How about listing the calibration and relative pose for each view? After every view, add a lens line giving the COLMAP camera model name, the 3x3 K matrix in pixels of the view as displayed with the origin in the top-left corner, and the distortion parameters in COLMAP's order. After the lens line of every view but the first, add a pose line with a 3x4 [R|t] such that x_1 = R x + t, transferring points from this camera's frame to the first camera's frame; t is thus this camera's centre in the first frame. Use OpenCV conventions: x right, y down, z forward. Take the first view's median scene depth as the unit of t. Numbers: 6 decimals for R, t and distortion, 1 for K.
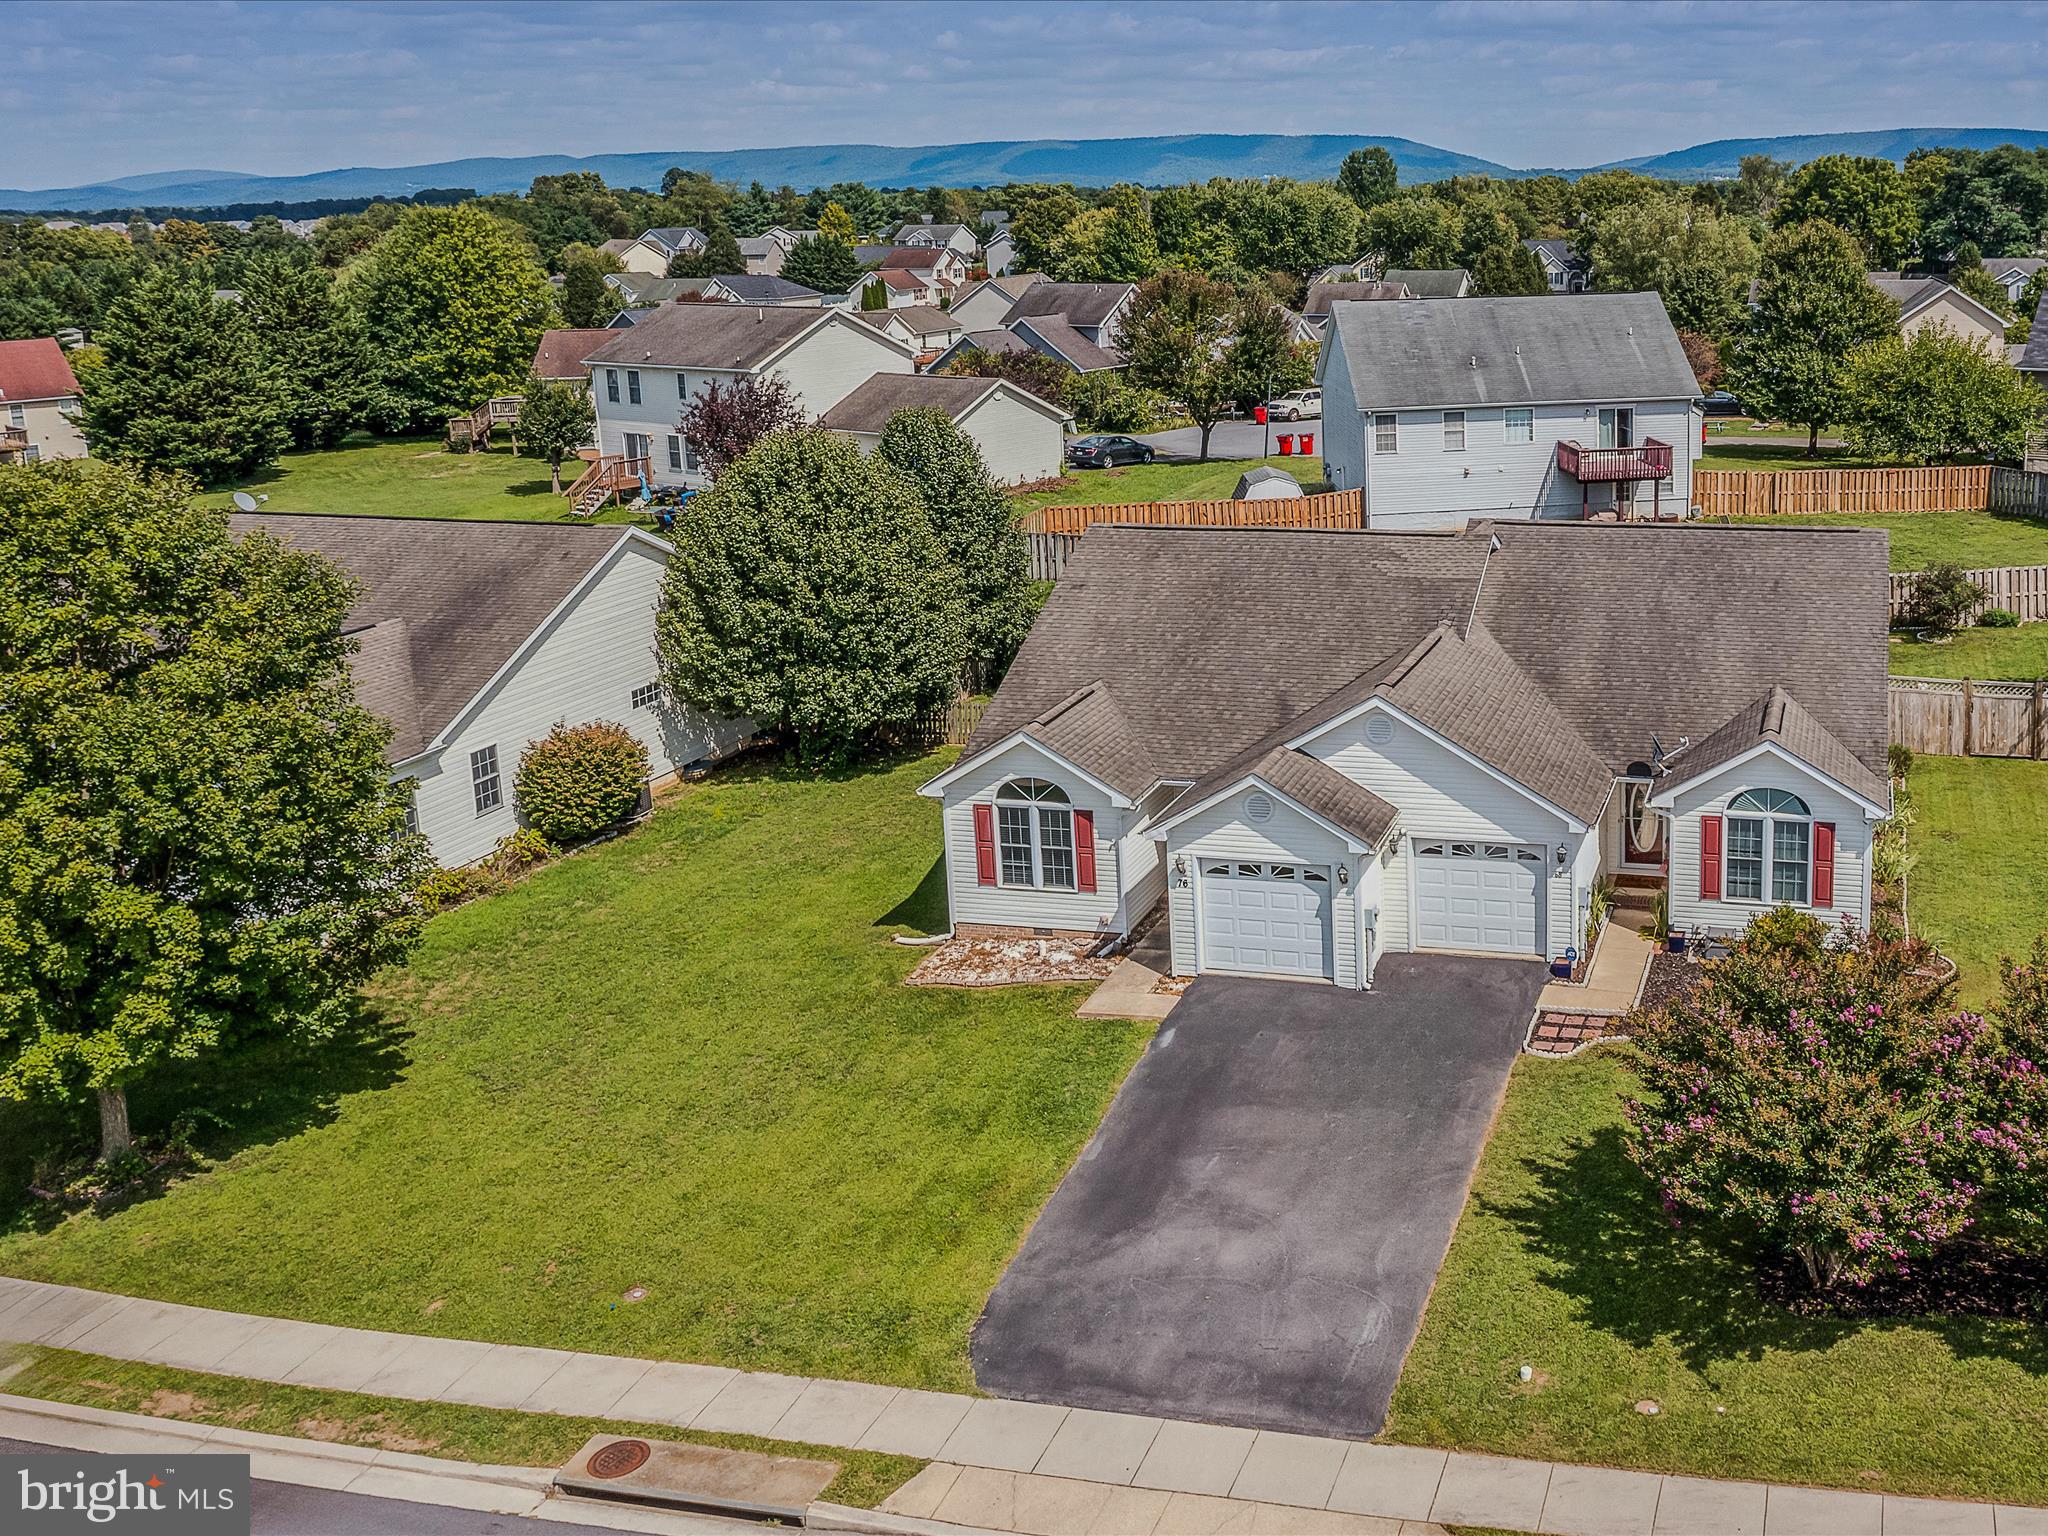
lens RADIAL K [[2217.0, 0, 1024.0], [0, 2217.0, 768.0], [0, 0, 1]] dist [0.001500, 0.003616]
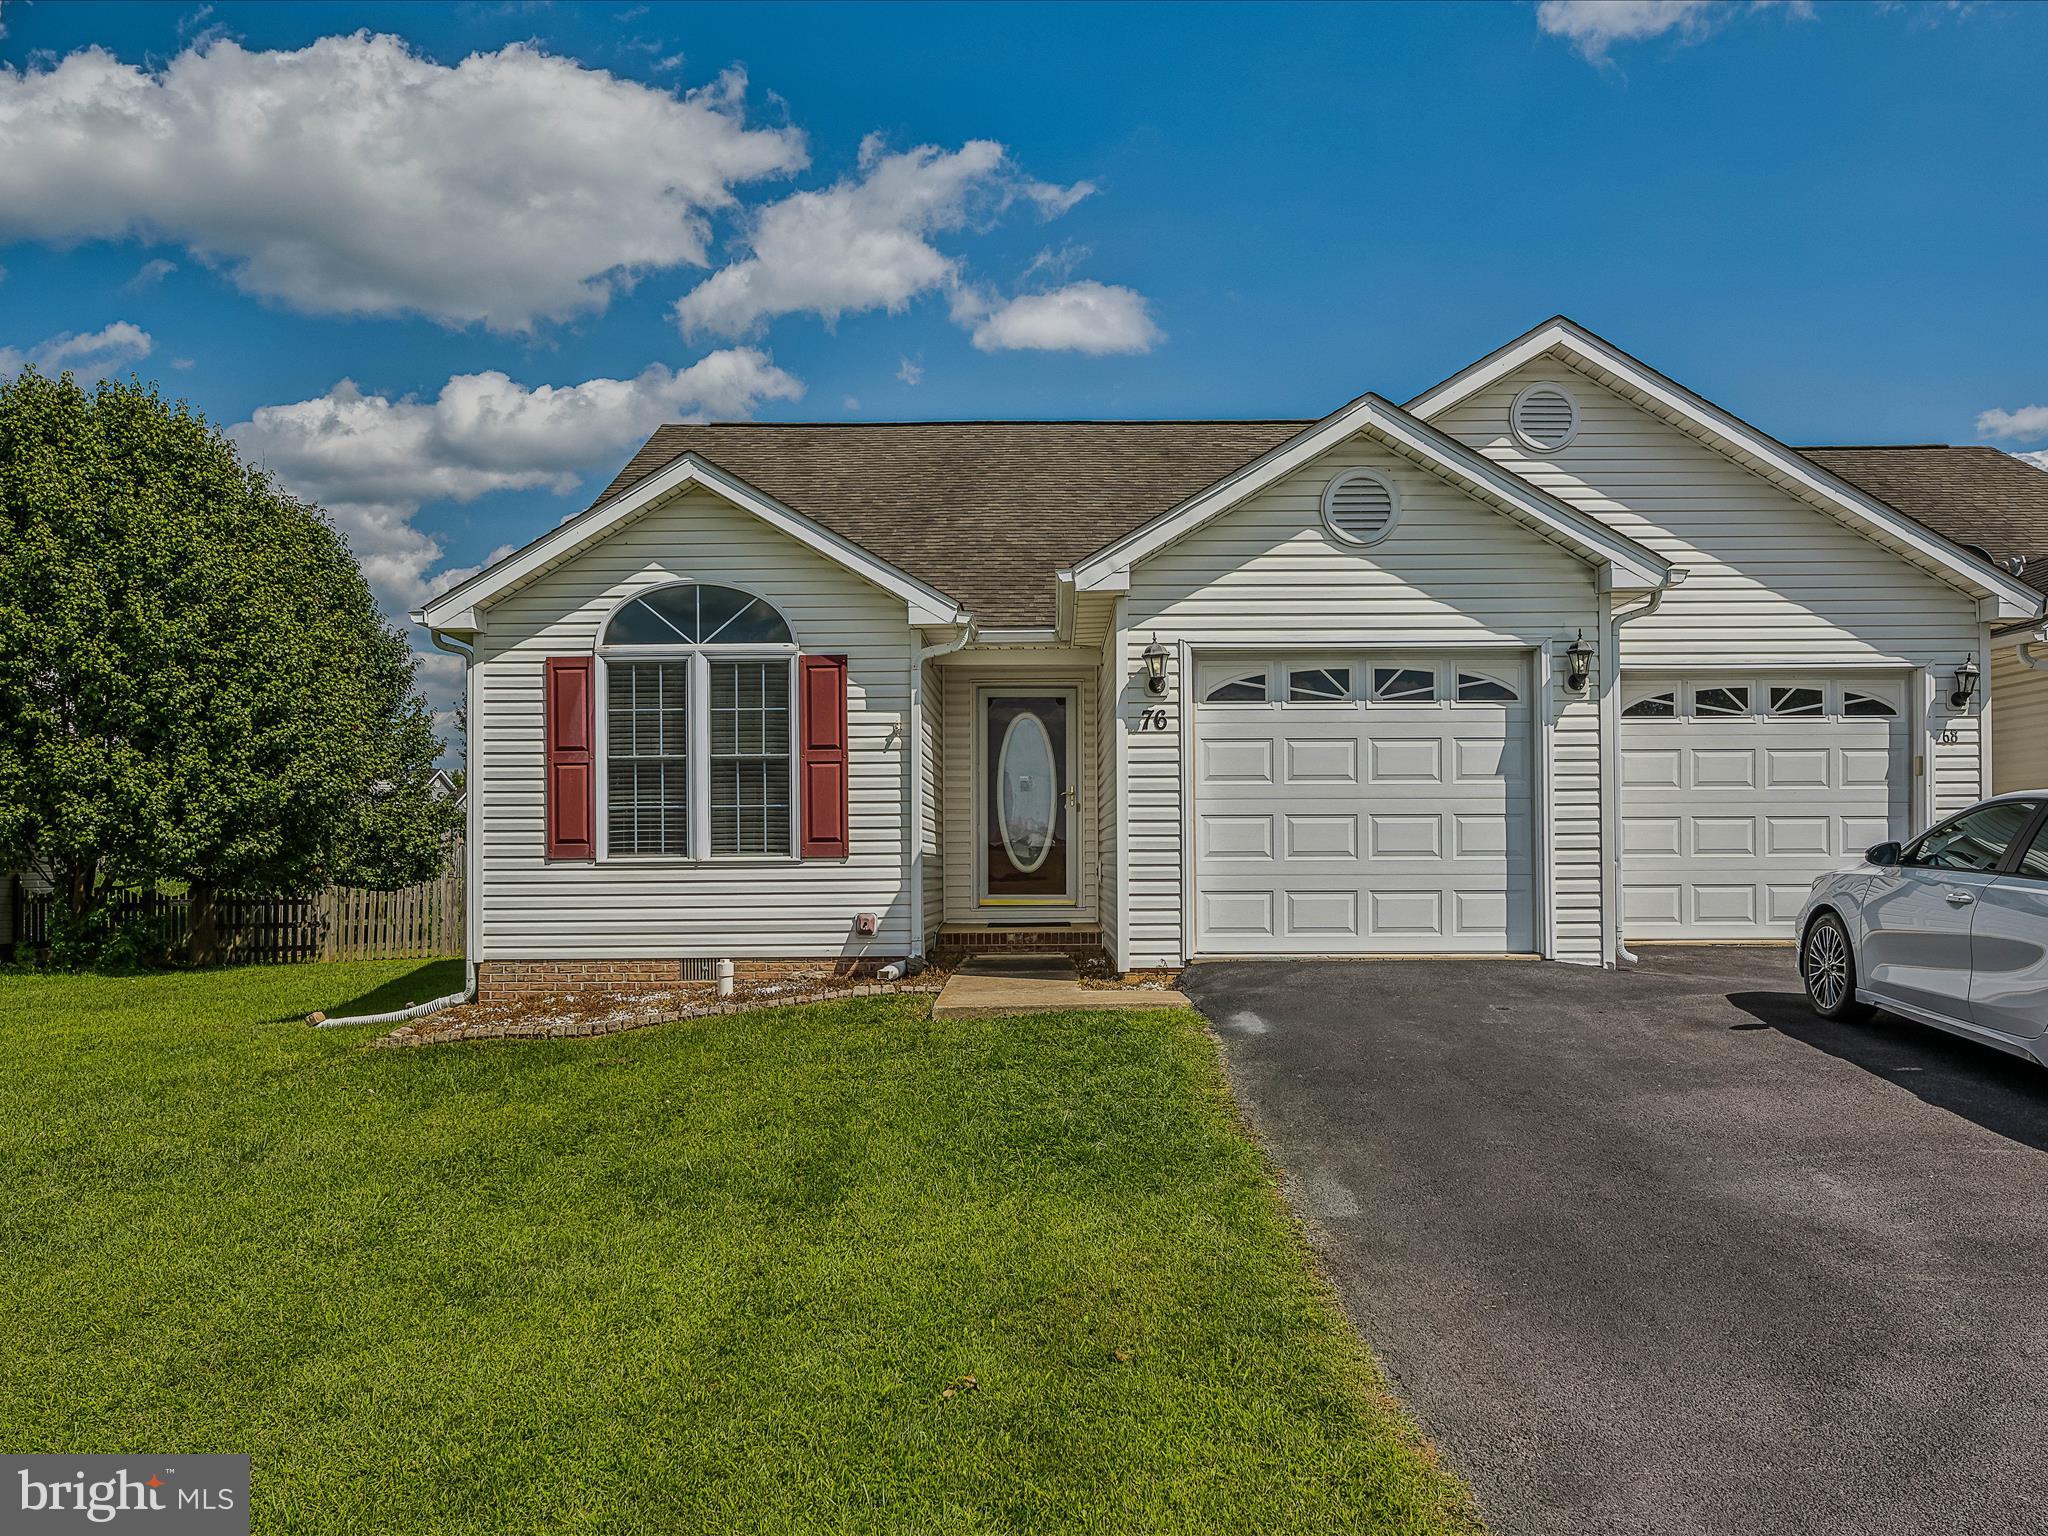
lens RADIAL K [[2217.0, 0, 1024.0], [0, 2217.0, 768.0], [0, 0, 1]] dist [0.001500, 0.003616]
pose [[0.947259, 0.050662, 0.316439, -0.069294], [0.035918, 0.964420, -0.261924, 0.150337], [-0.318450, 0.259476, 0.911736, 0.596068]]
